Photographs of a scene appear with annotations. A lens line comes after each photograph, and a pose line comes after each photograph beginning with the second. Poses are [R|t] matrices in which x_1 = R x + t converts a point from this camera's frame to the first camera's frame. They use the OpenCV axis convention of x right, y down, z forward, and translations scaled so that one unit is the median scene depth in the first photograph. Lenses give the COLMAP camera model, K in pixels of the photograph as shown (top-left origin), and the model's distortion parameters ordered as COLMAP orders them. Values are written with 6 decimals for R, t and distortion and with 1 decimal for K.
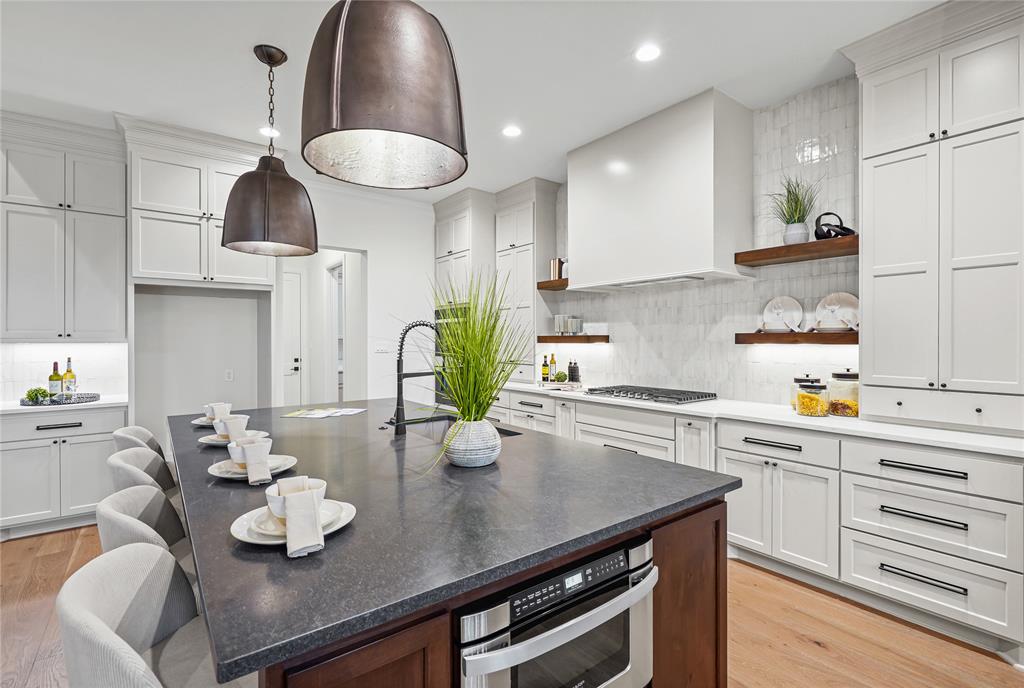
lens RADIAL K [[479.5, 0, 513.8], [0, 479.5, 341.0], [0, 0, 1]] dist [0.000320, 0.000202]
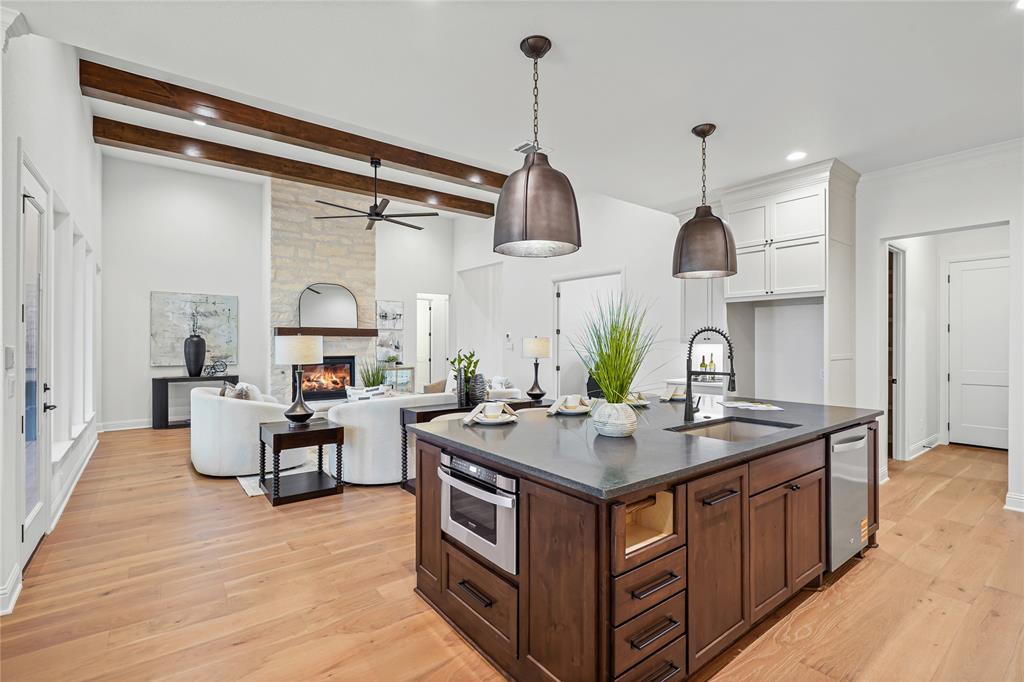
lens RADIAL K [[470.5, 0, 511.3], [0, 470.5, 341.6], [0, 0, 1]] dist [-0.000758, 0.000789]
pose [[0.000544, 0.001799, -0.999998, 0.643359], [-0.002019, 0.999996, 0.001798, -0.004276], [0.999998, 0.002018, 0.000548, 0.369194]]
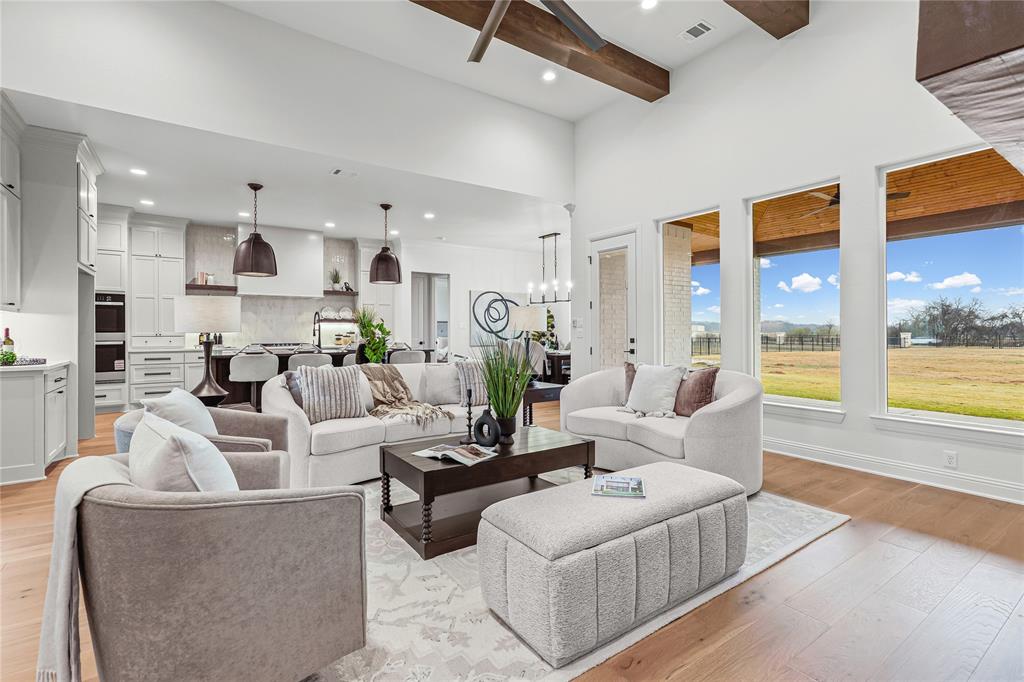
lens RADIAL K [[469.8, 0, 505.5], [0, 469.8, 330.9], [0, 0, 1]] dist [0.004043, 0.001544]
pose [[0.056608, 0.002108, 0.998394, -2.058516], [0.003664, 0.999991, -0.002319, 0.057623], [-0.998390, 0.003789, 0.056600, -0.202939]]
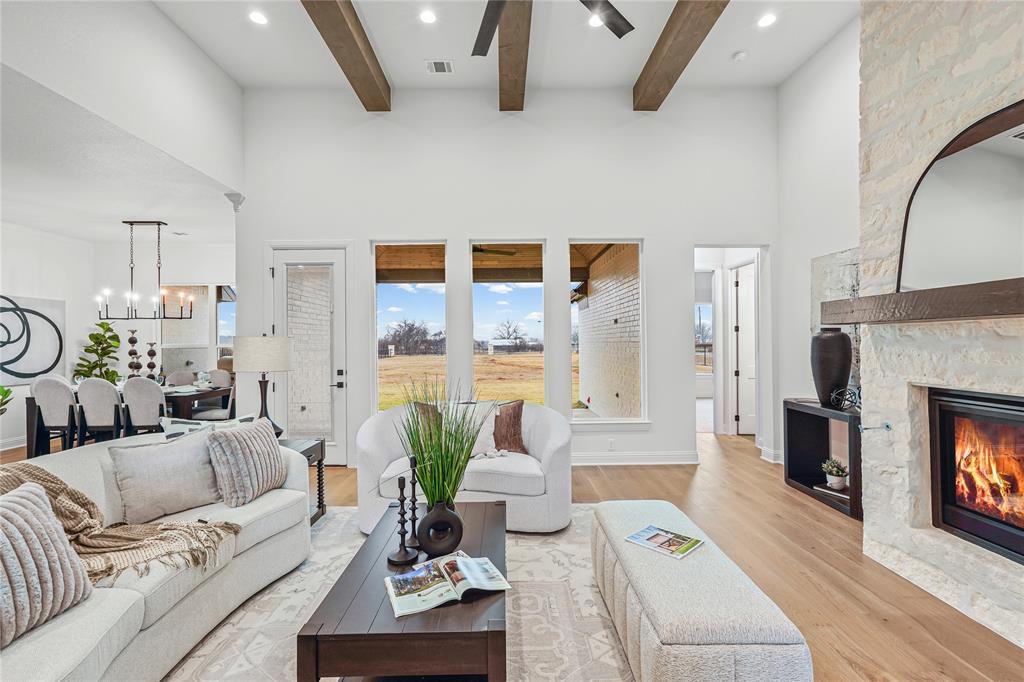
lens RADIAL K [[466.3, 0, 511.0], [0, 466.3, 339.2], [0, 0, 1]] dist [-0.004036, 0.011978]
pose [[-0.798088, 0.012174, 0.602418, -1.647479], [0.012273, 0.999917, -0.003947, -0.003690], [-0.602416, 0.004244, -0.798171, 0.292508]]
